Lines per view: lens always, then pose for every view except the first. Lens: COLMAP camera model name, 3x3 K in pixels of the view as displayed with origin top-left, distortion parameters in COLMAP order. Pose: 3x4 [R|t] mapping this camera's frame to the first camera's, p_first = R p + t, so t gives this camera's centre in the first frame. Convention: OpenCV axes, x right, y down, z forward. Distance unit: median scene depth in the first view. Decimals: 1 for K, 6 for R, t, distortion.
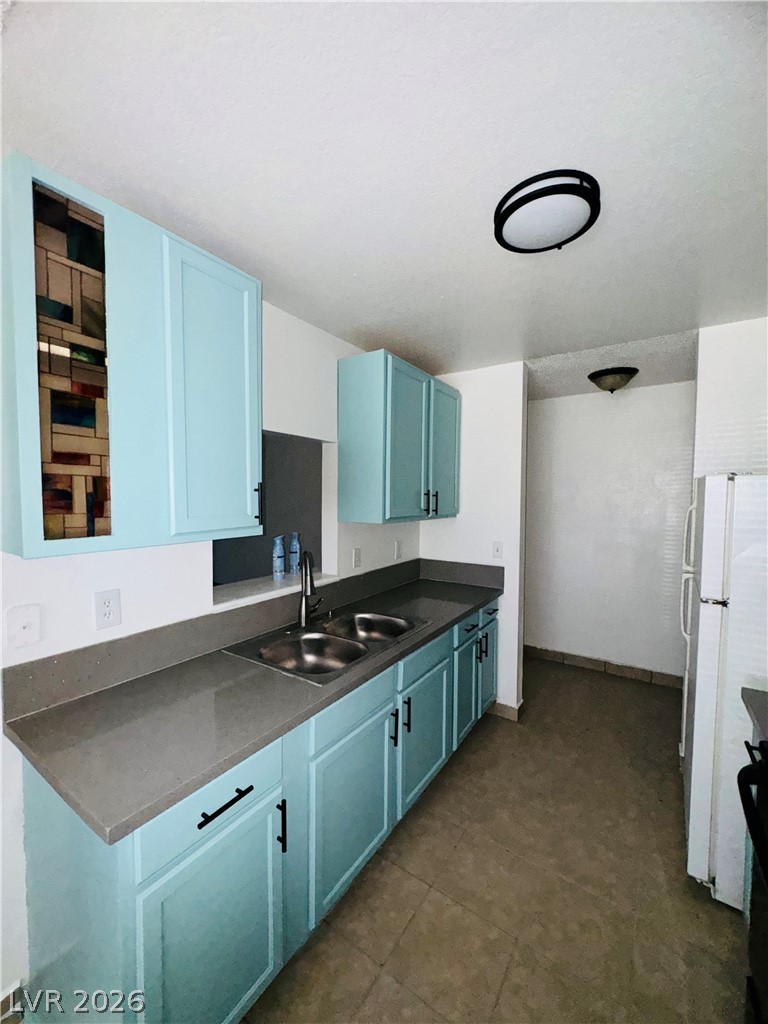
lens RADIAL K [[409.0, 0, 387.4], [0, 409.0, 511.4], [0, 0, 1]] dist [-0.002456, -0.000246]
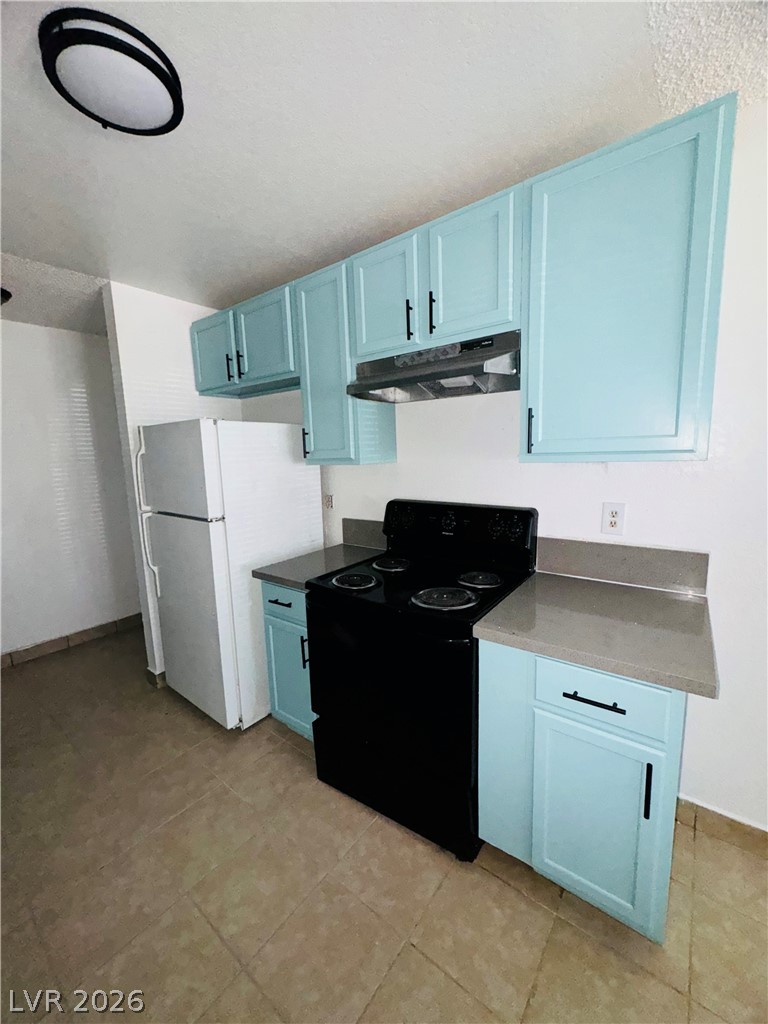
lens RADIAL K [[409.0, 0, 385.5], [0, 409.0, 512.4], [0, 0, 1]] dist [-0.002456, -0.000246]
pose [[0.063813, -0.150985, 0.986474, -0.315274], [0.073025, 0.986545, 0.146272, 0.035994], [-0.995287, 0.062703, 0.073980, 0.270525]]
